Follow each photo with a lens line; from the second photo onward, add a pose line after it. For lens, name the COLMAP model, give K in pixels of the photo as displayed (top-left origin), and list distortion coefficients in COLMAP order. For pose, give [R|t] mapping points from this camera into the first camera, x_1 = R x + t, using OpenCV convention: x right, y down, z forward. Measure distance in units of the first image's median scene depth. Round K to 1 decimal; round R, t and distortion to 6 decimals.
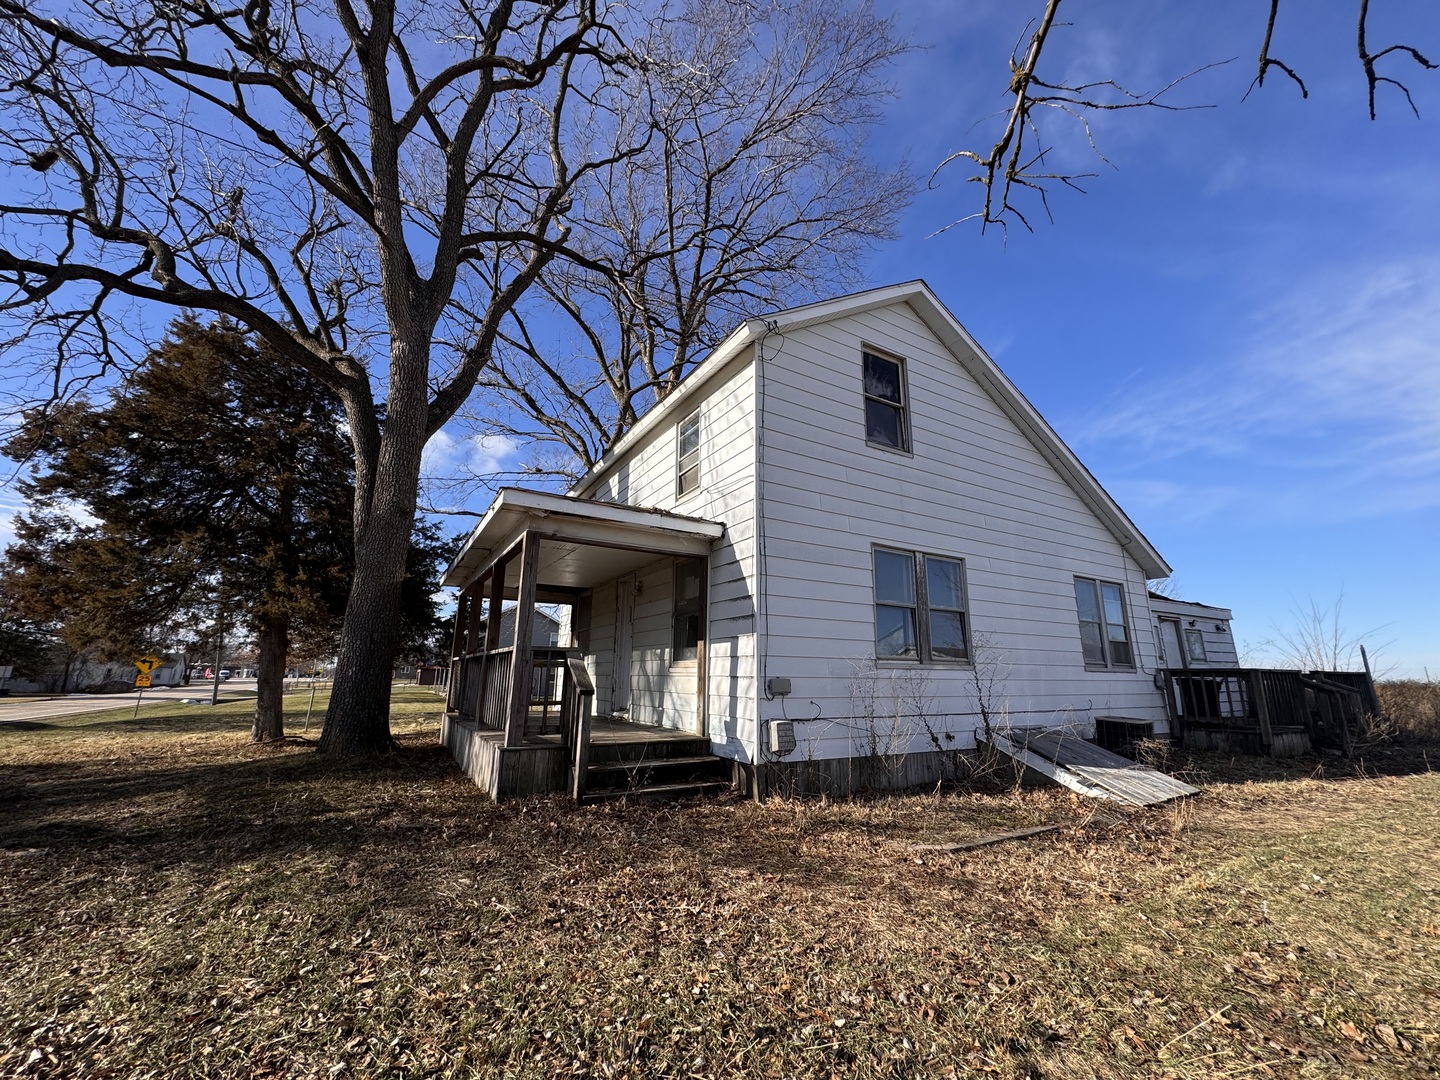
lens RADIAL K [[572.7, 0, 714.8], [0, 572.7, 546.6], [0, 0, 1]] dist [-0.003088, -0.000258]
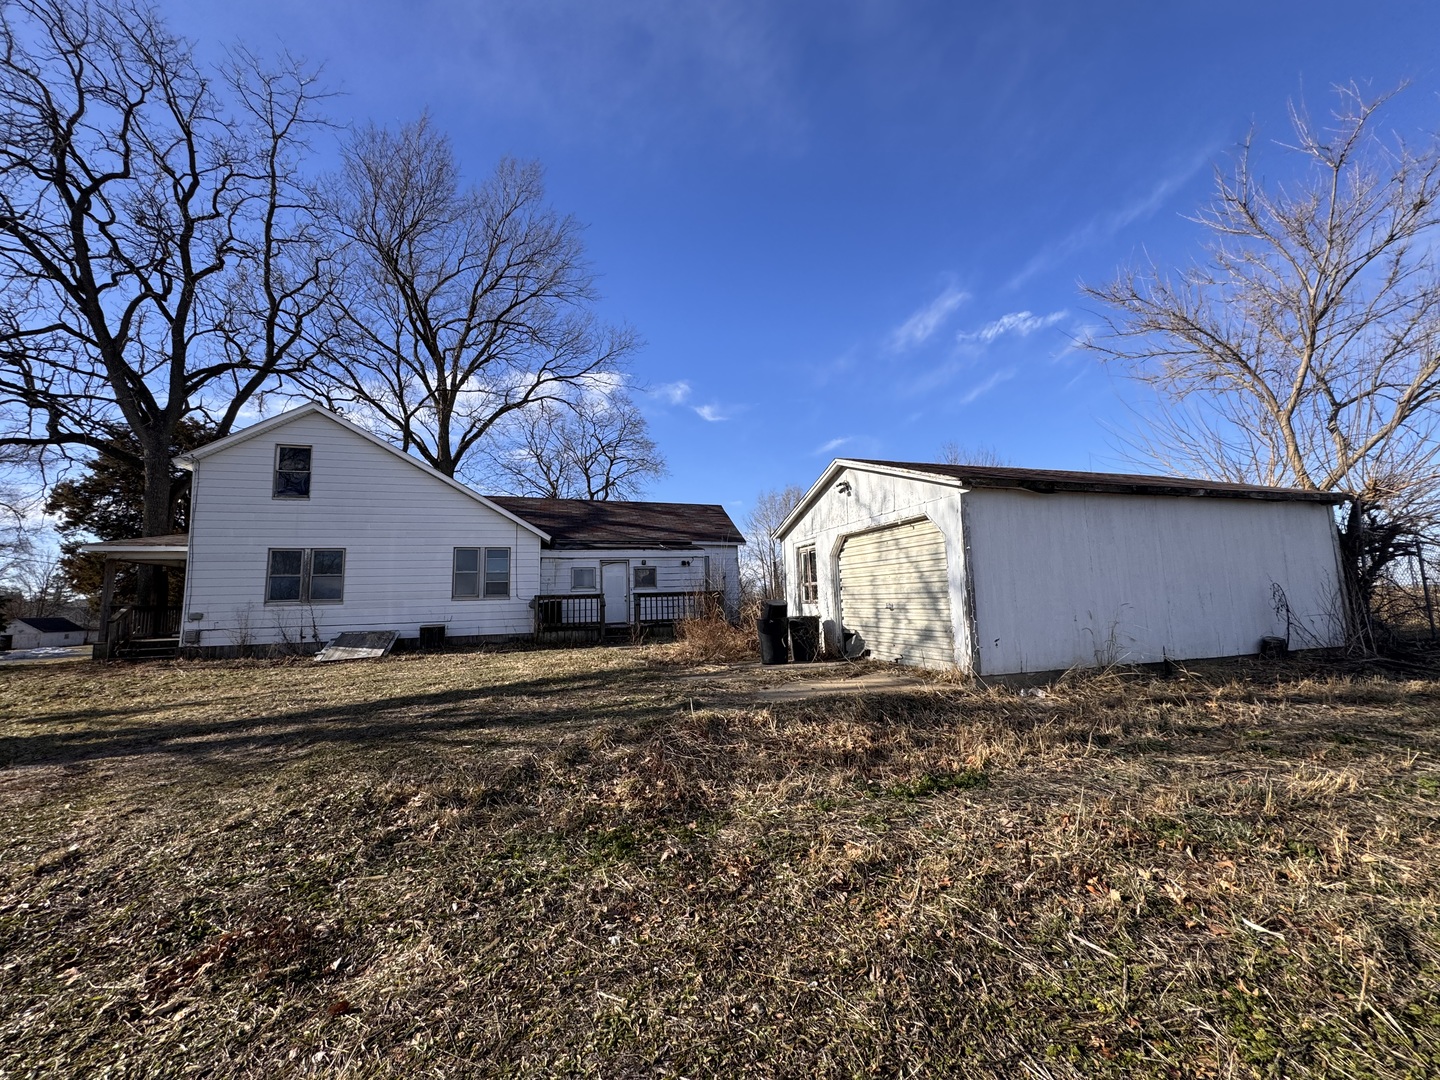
lens RADIAL K [[572.7, 0, 715.7], [0, 572.7, 537.8], [0, 0, 1]] dist [-0.003088, -0.000258]
pose [[0.975594, -0.068757, -0.208538, 1.782779], [0.089743, 0.991623, 0.092893, -0.069767], [0.200404, -0.109341, 0.973593, -0.551456]]
